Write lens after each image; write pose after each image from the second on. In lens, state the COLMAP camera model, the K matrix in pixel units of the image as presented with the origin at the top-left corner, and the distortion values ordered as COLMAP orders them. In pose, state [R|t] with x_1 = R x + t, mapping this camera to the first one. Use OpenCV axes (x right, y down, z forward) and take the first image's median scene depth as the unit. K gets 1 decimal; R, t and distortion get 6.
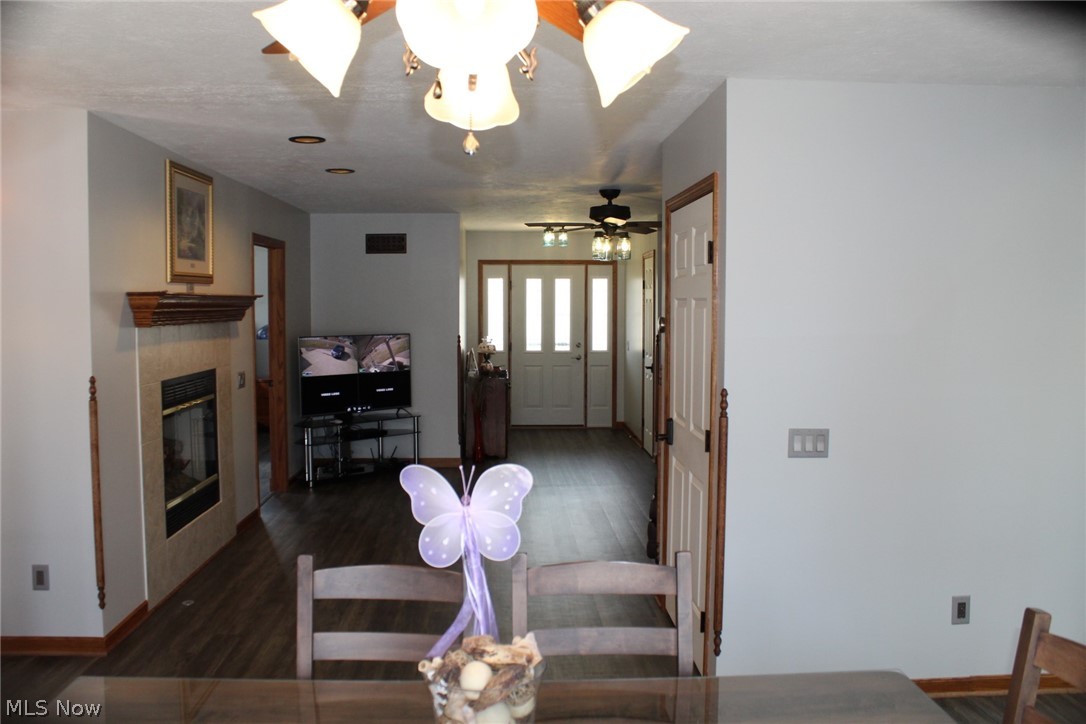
lens RADIAL K [[903.1, 0, 541.6], [0, 903.1, 357.6], [0, 0, 1]] dist [-0.165014, 0.143716]
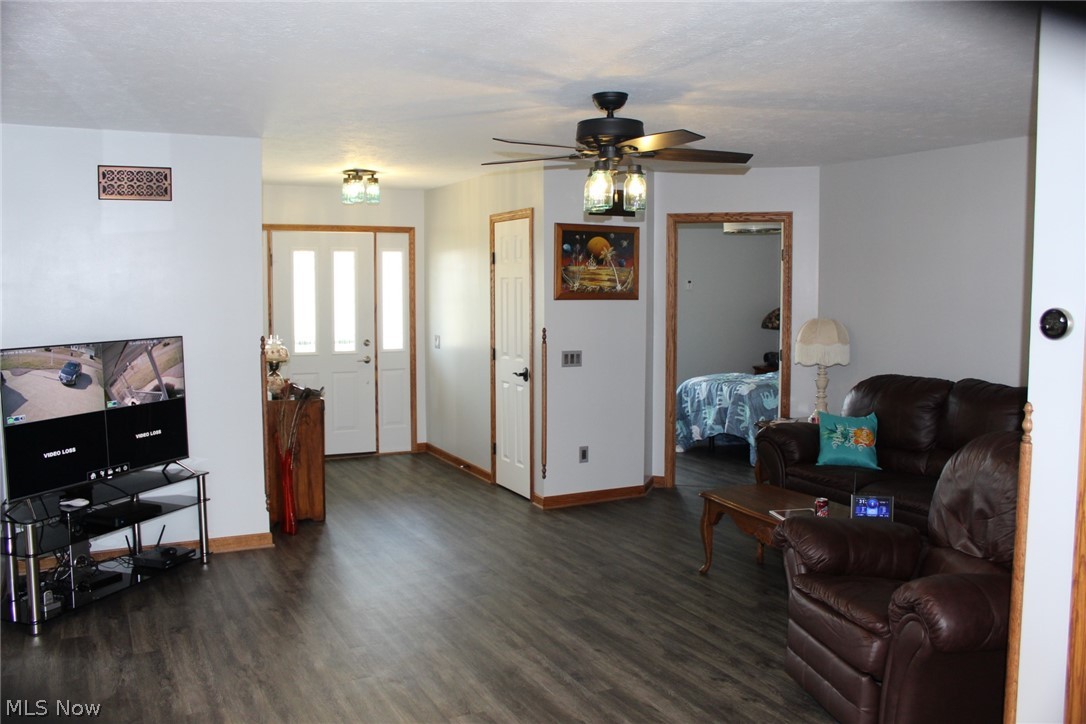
lens RADIAL K [[903.1, 0, 541.6], [0, 903.1, 357.6], [0, 0, 1]] dist [-0.165014, 0.143716]
pose [[0.908878, -0.034159, 0.415661, -0.175774], [0.027039, 0.999370, 0.023005, -0.019531], [-0.416185, -0.009670, 0.909229, 0.375791]]
